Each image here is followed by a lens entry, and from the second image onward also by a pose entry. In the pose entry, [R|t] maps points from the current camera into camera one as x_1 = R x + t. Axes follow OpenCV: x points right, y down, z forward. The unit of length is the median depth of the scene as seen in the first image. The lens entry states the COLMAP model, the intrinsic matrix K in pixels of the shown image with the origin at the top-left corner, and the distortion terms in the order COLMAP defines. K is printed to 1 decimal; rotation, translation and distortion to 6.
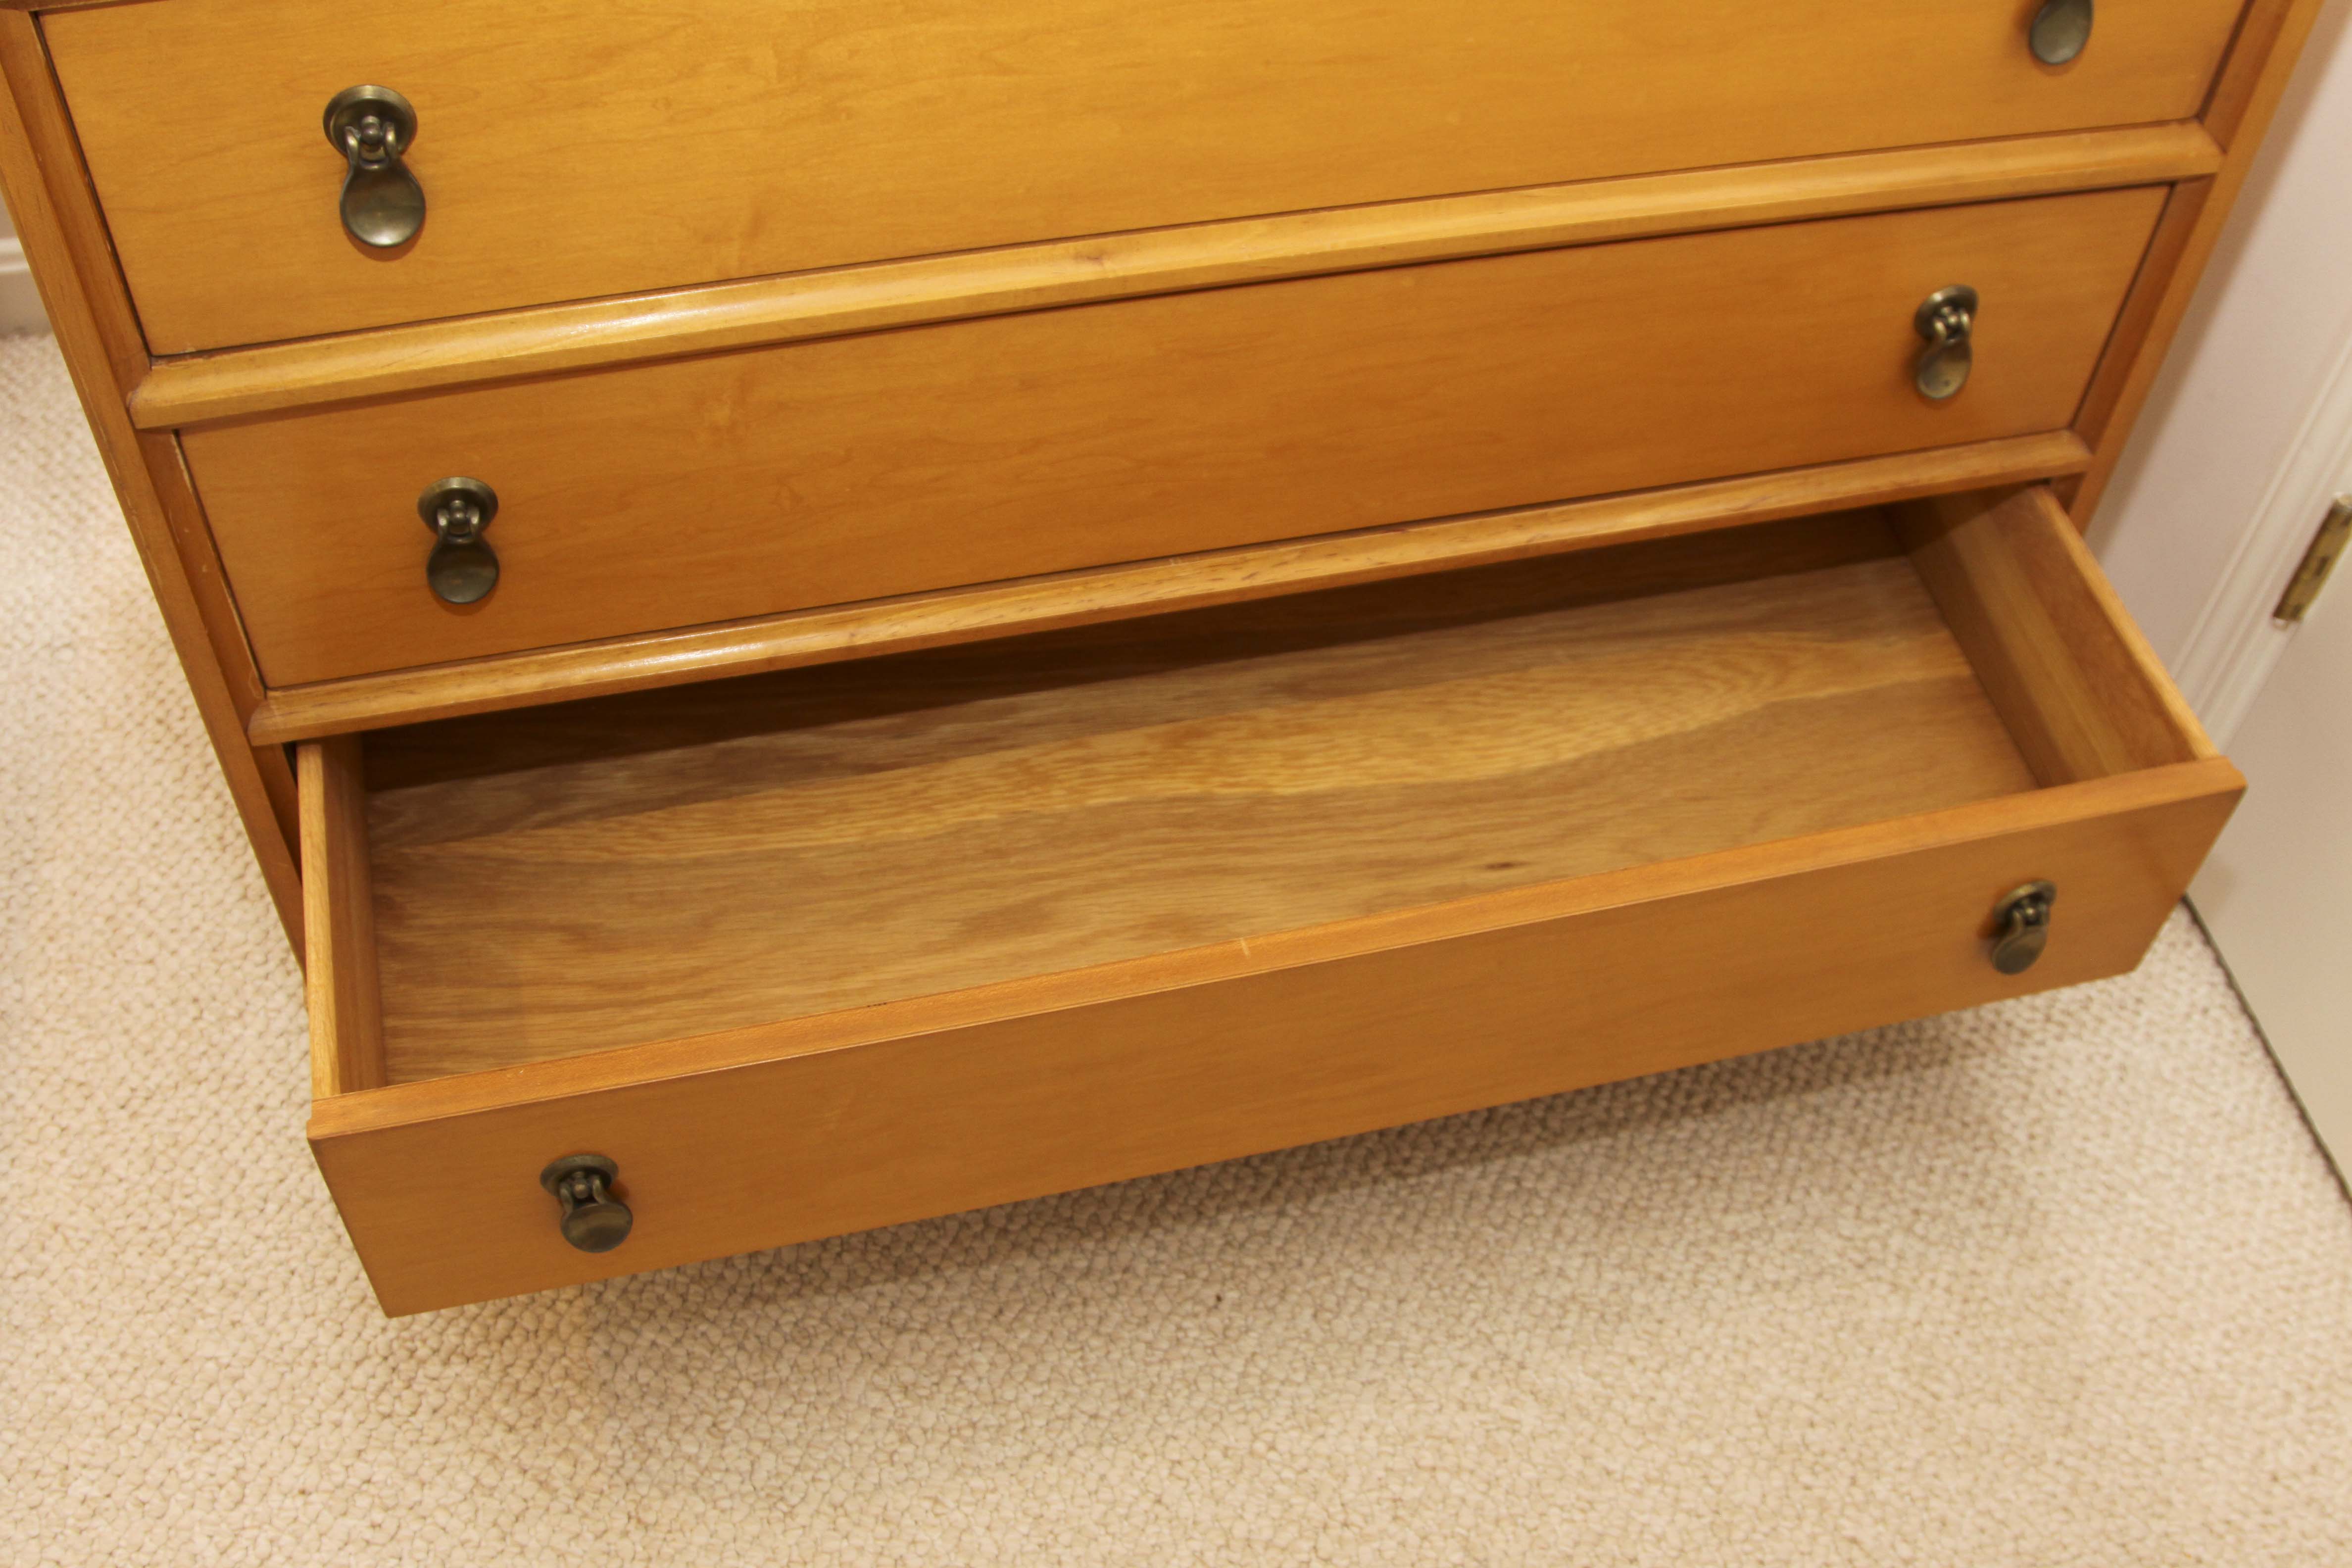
lens RADIAL K [[2456.8, 0, 1170.9], [0, 2456.8, 785.0], [0, 0, 1]] dist [-0.113132, 0.000000]
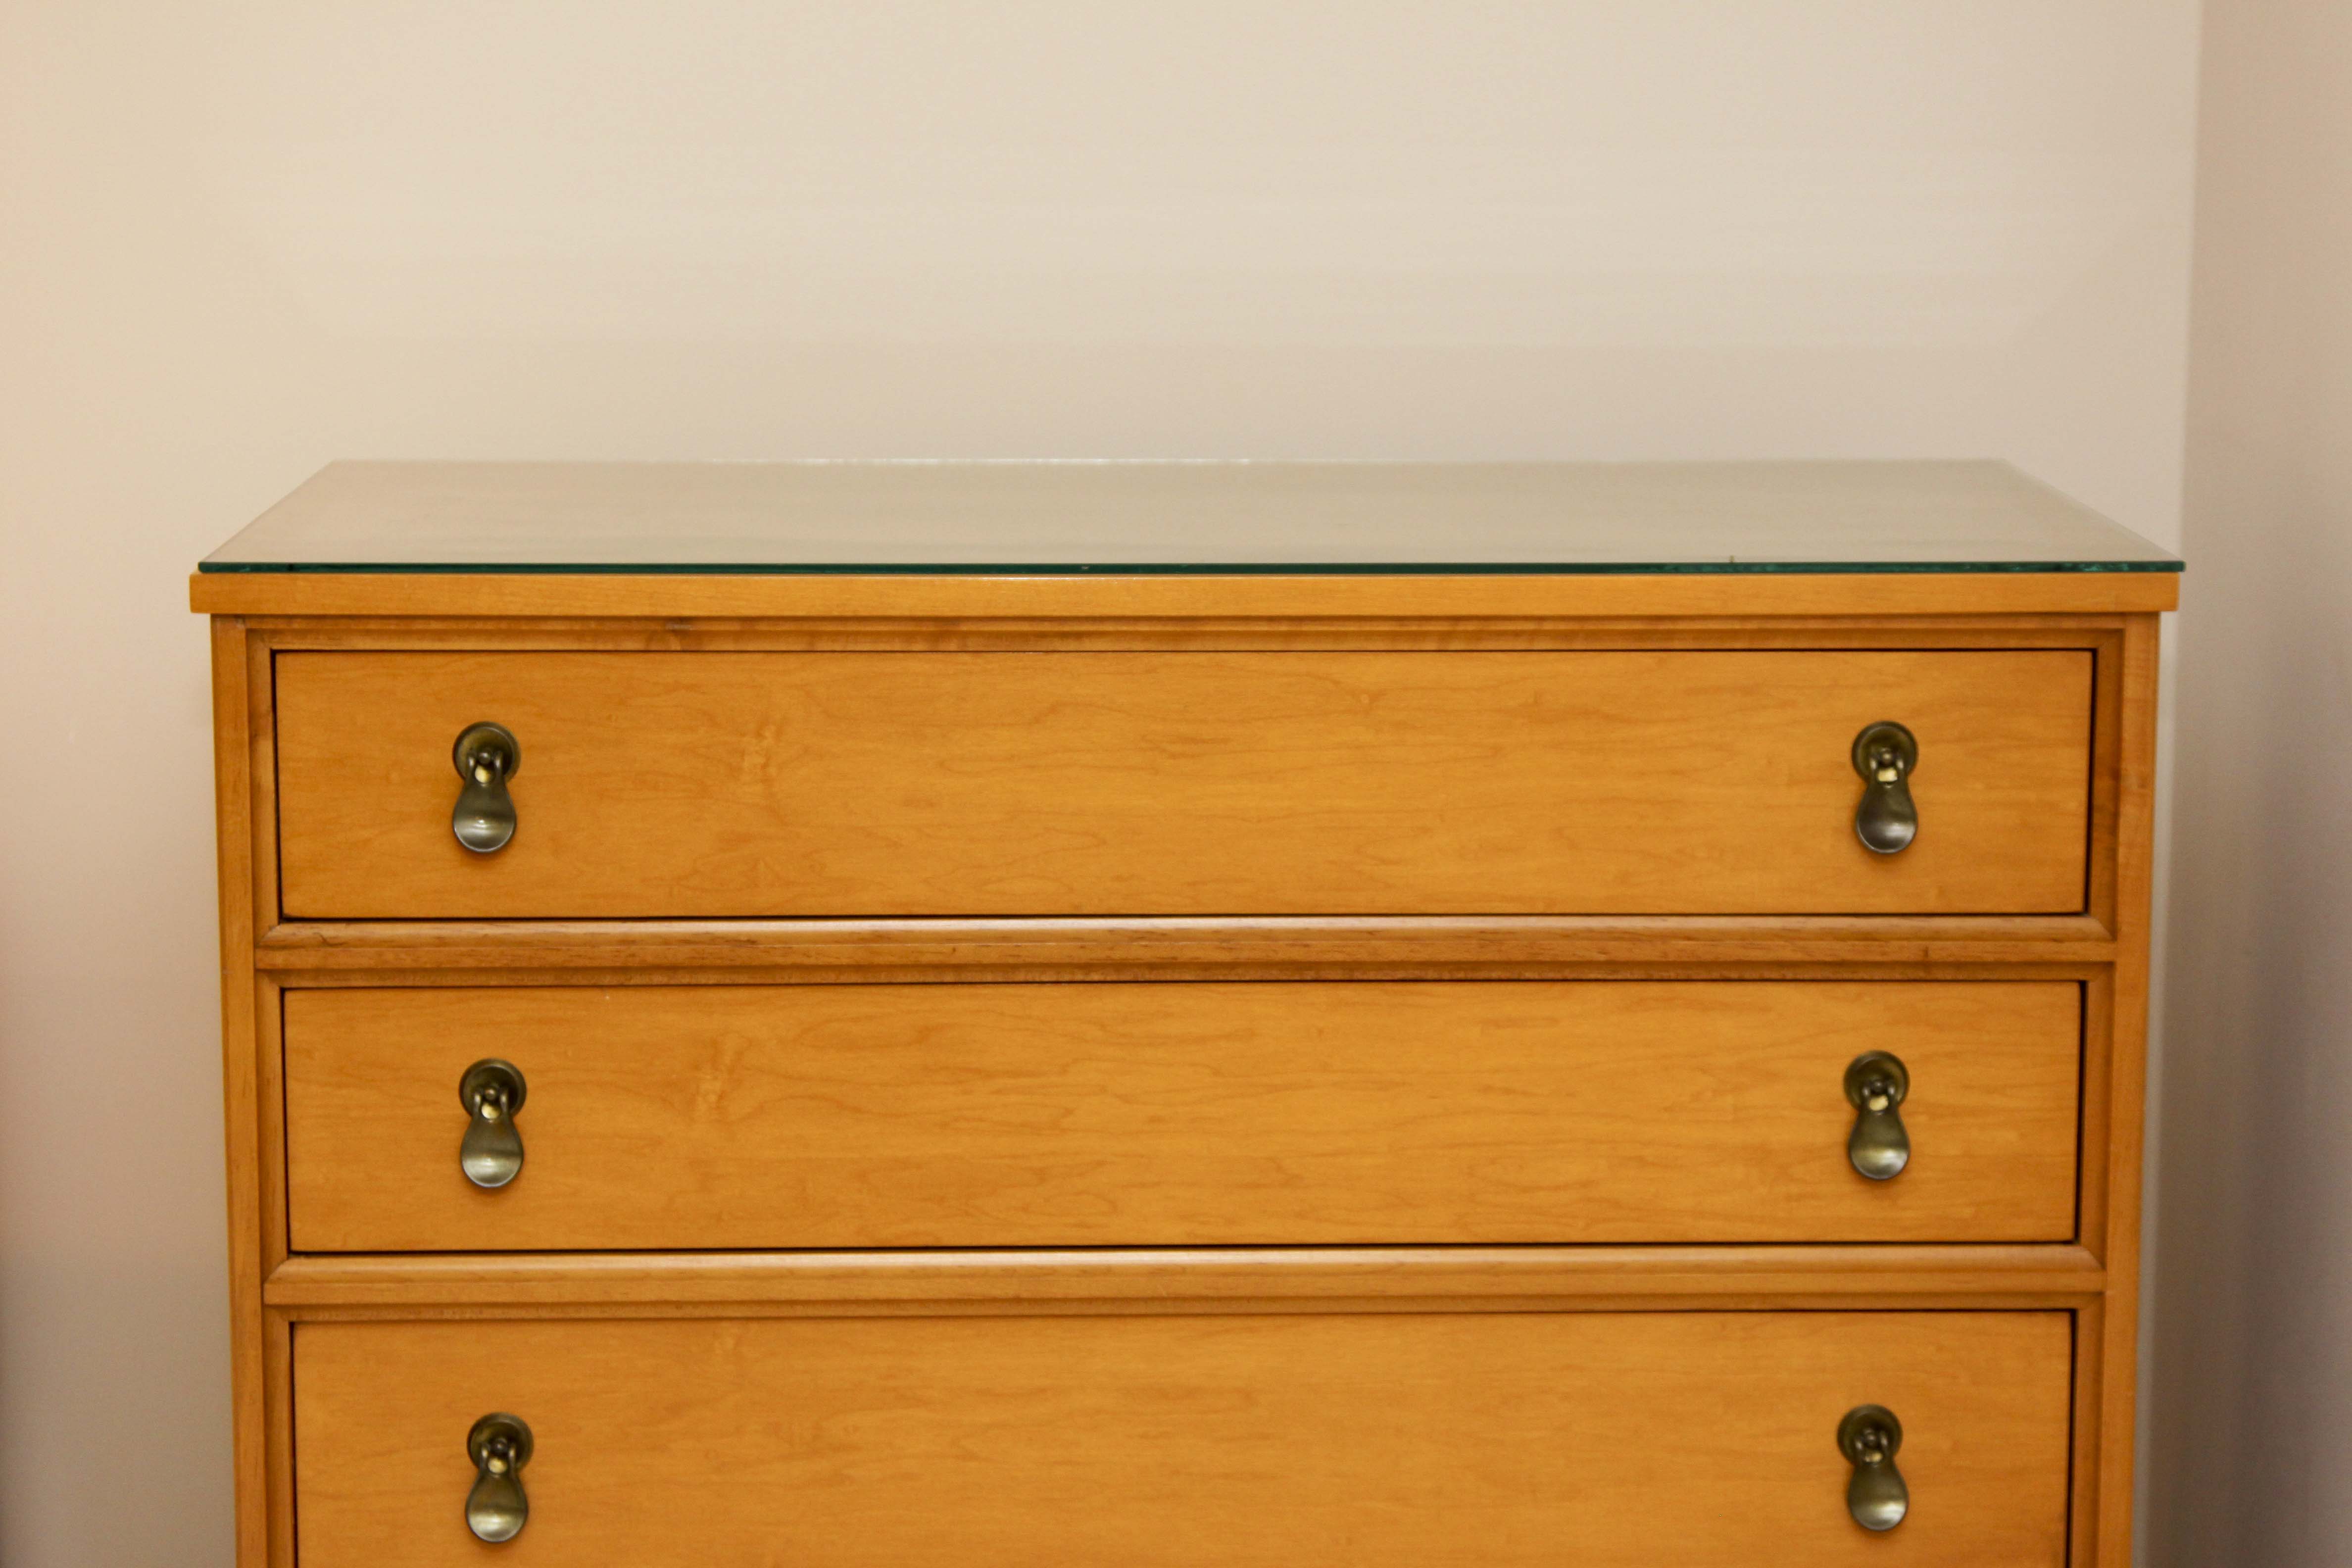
lens RADIAL K [[5403.7, 0, 1160.9], [0, 5403.7, 783.7], [0, 0, 1]] dist [0.152308, 0.000000]
pose [[0.974320, -0.010157, -0.224941, 0.563224], [-0.142300, 0.746433, -0.650068, 1.074397], [0.174506, 0.665383, 0.725819, -1.100141]]
